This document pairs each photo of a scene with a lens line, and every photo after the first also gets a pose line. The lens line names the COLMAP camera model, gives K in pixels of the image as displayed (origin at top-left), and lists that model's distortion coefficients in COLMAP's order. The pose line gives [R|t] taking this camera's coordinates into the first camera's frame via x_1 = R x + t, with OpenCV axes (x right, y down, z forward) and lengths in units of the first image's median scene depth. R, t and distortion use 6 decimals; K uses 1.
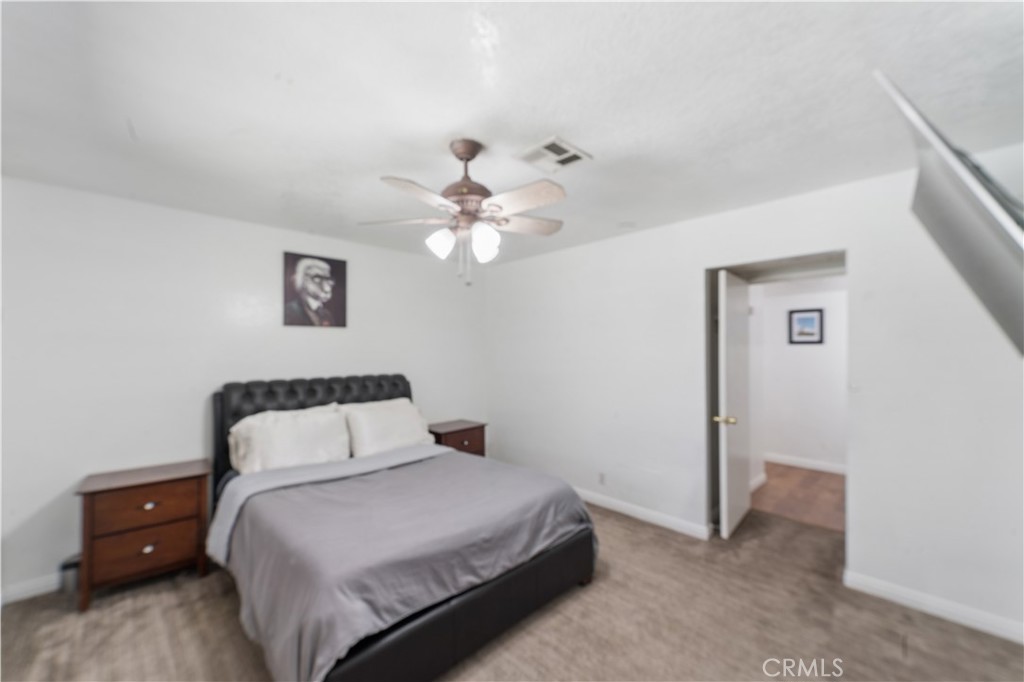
lens RADIAL K [[417.6, 0, 503.8], [0, 417.6, 348.9], [0, 0, 1]] dist [0.000512, 0.000044]
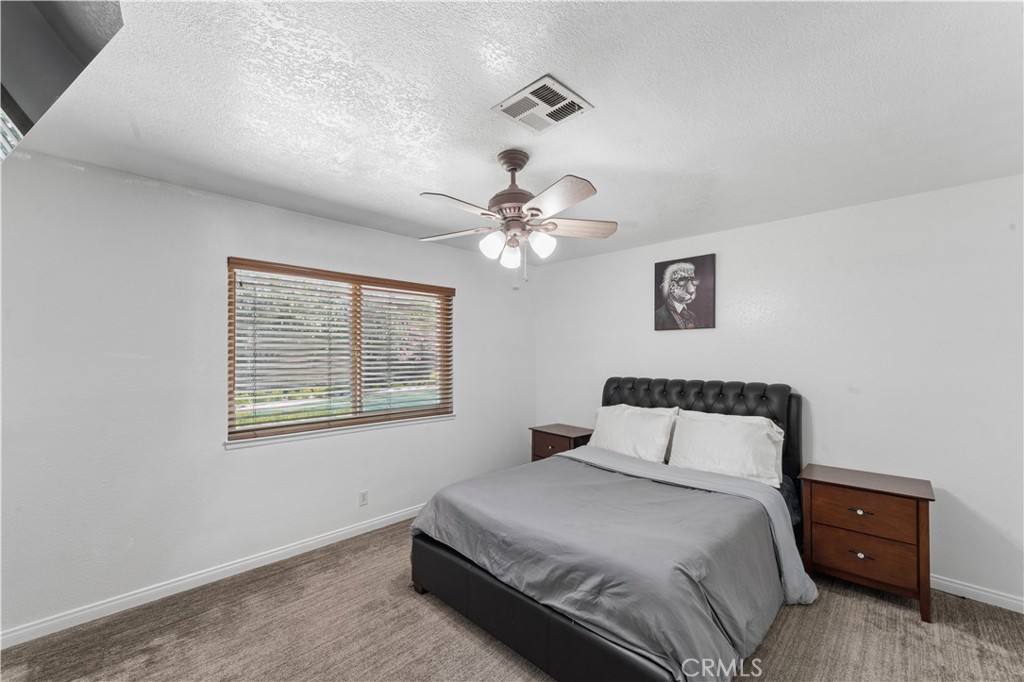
lens RADIAL K [[417.6, 0, 503.8], [0, 417.6, 348.9], [0, 0, 1]] dist [0.000512, 0.000044]
pose [[-0.000311, -0.007970, -0.999968, 0.572544], [0.007427, 0.999941, -0.007972, -0.001010], [0.999972, -0.007429, -0.000252, 0.587102]]
